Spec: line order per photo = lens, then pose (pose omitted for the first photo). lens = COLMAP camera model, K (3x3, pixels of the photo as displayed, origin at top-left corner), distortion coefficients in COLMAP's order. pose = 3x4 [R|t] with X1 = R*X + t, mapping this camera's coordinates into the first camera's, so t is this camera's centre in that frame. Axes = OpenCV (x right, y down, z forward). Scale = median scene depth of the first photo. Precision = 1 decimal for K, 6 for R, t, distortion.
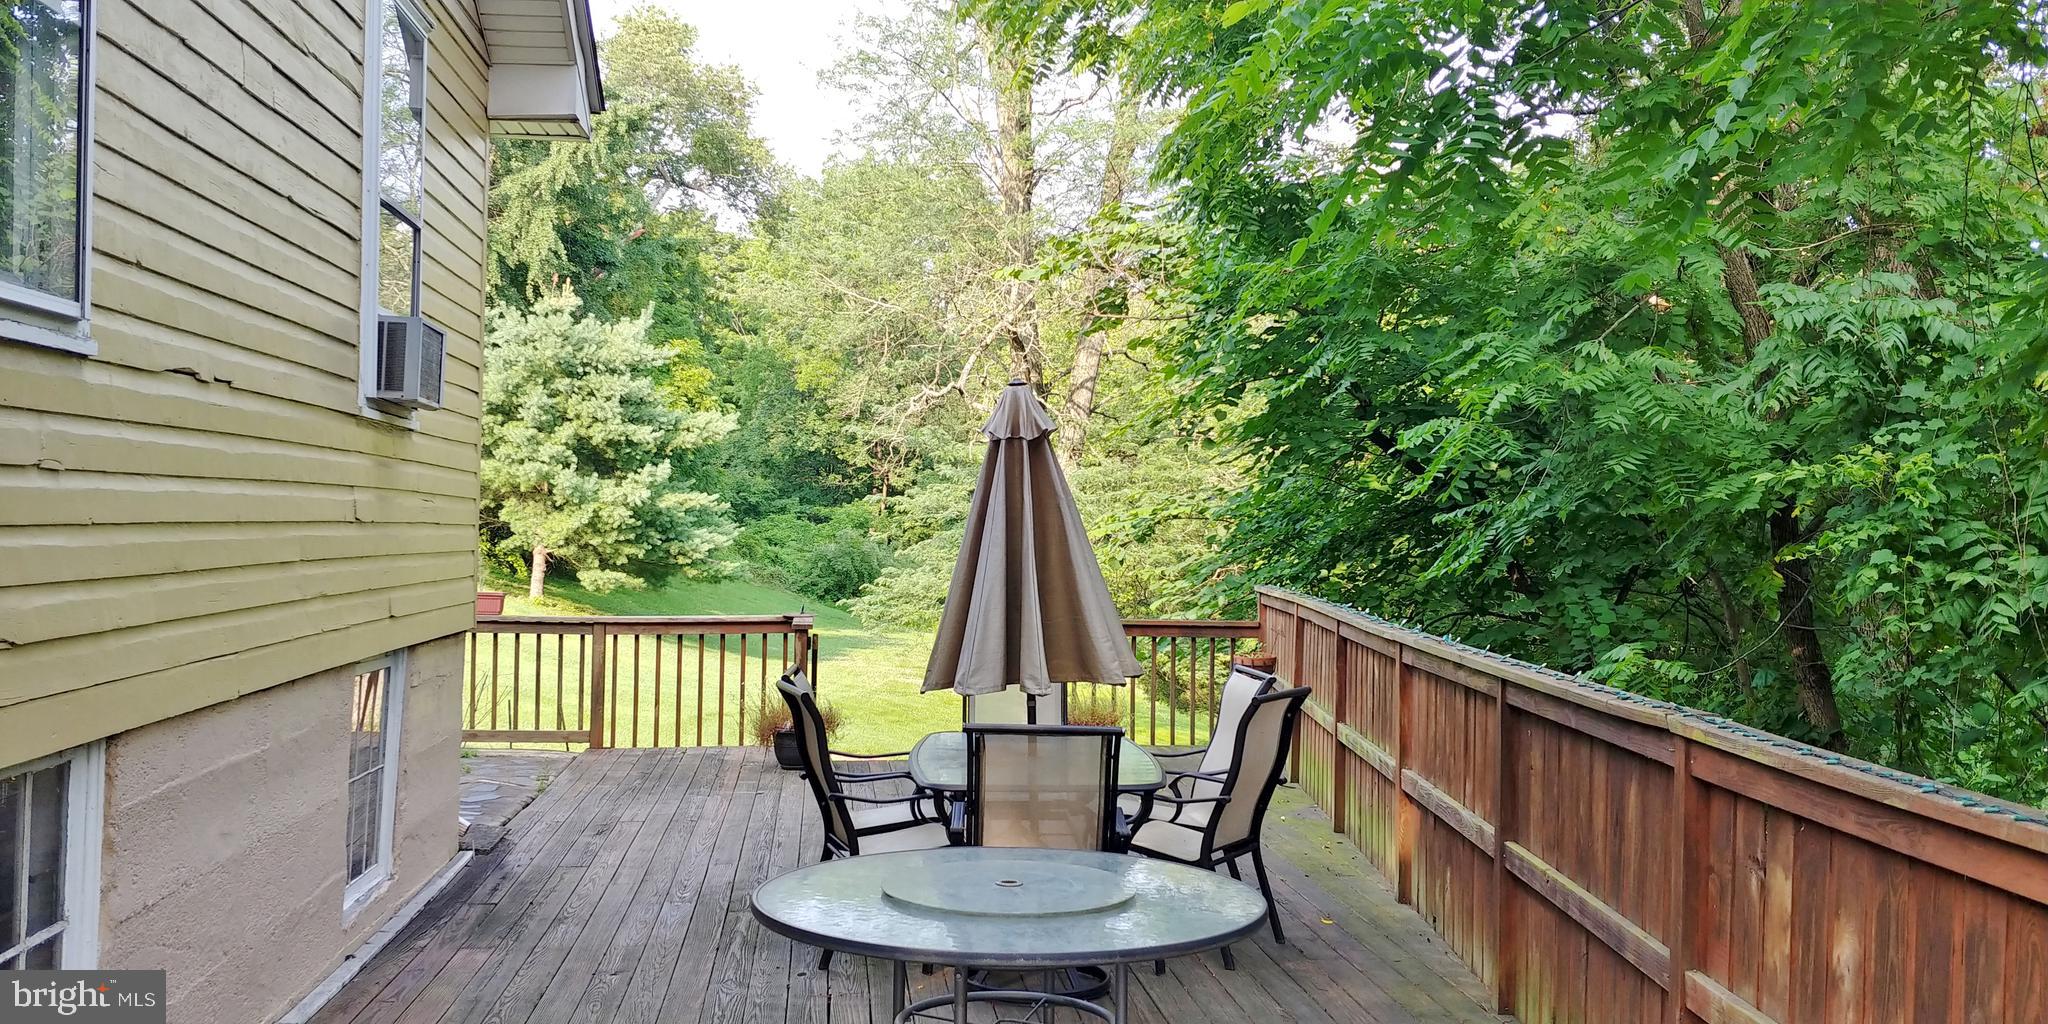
lens RADIAL K [[1795.9, 0, 1029.2], [0, 1795.9, 495.0], [0, 0, 1]] dist [0.123162, -0.008079]
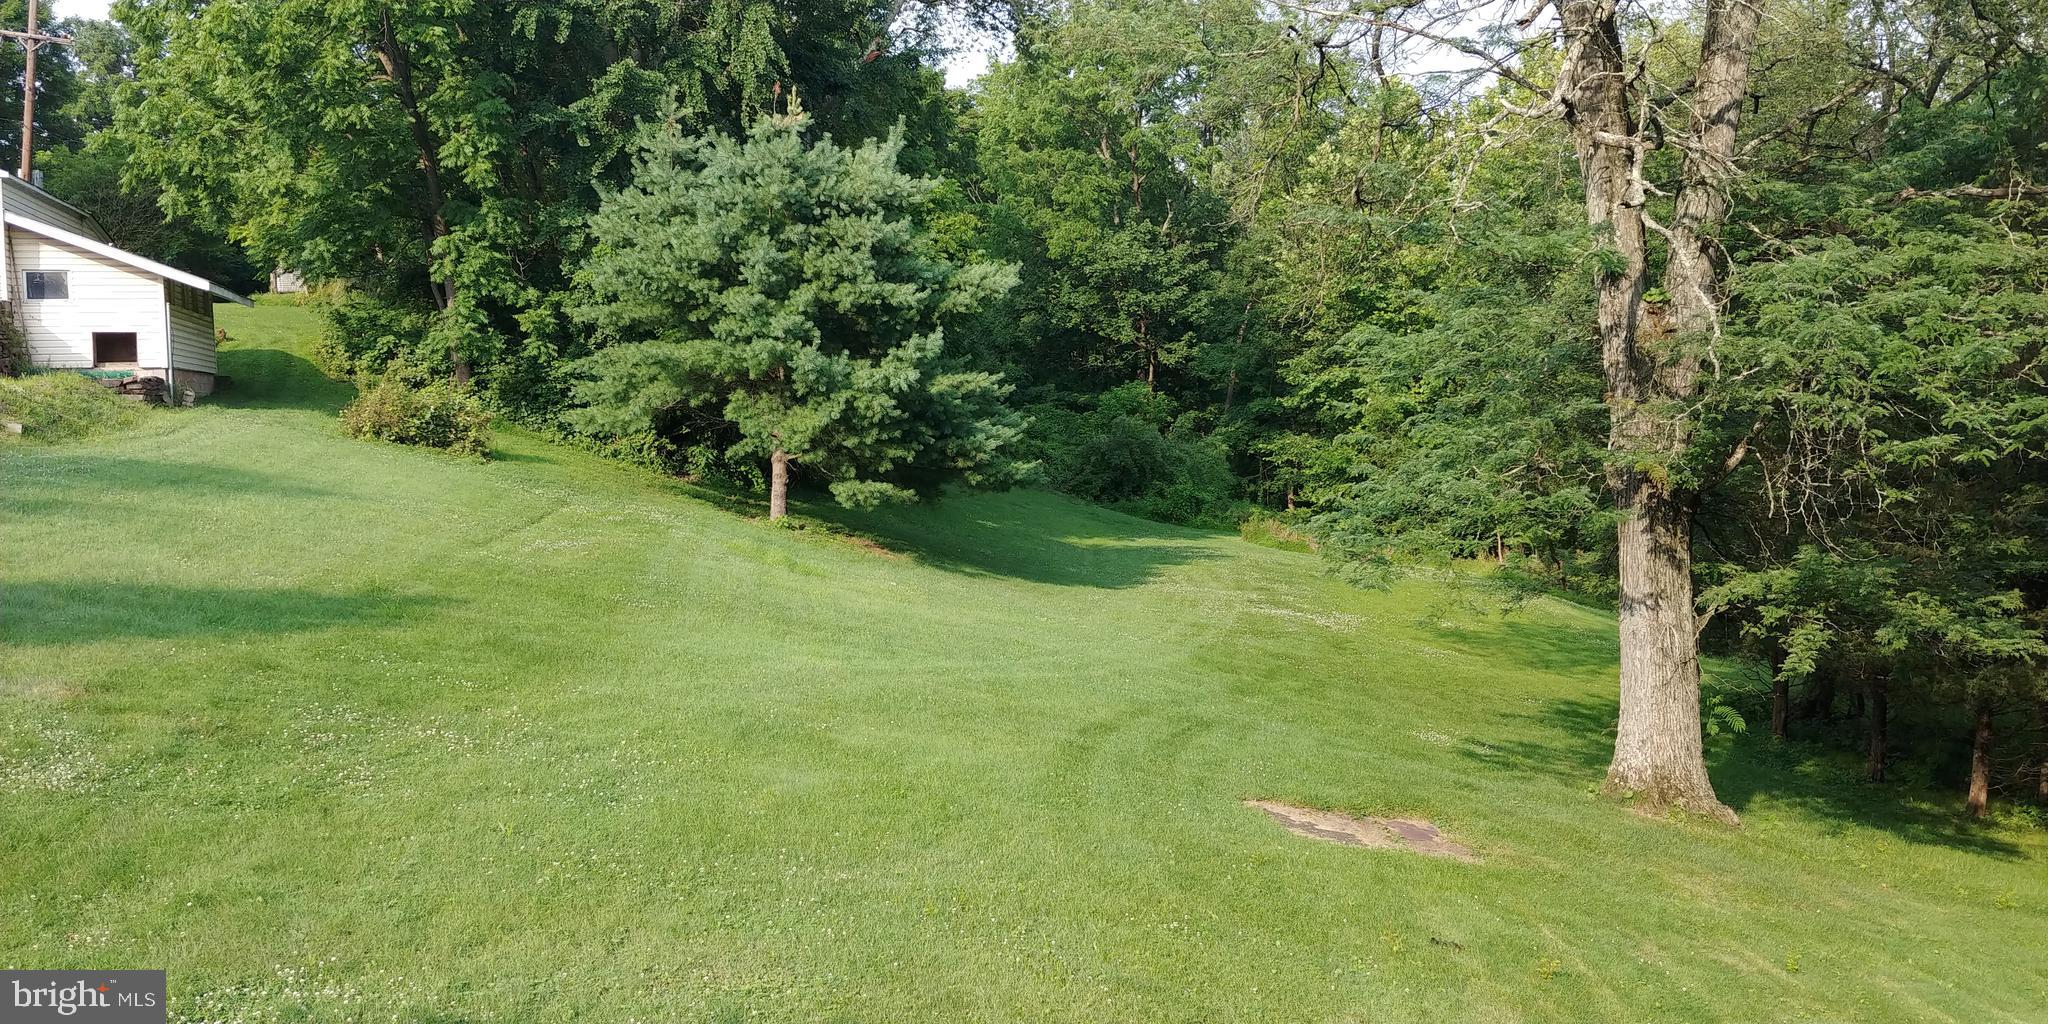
lens RADIAL K [[1795.9, 0, 1026.4], [0, 1795.9, 523.3], [0, 0, 1]] dist [0.123162, -0.008079]
pose [[0.991383, -0.038459, -0.125221, -0.075314], [0.048129, 0.996011, 0.075134, 0.006459], [0.121832, -0.080514, 0.989280, 0.269488]]
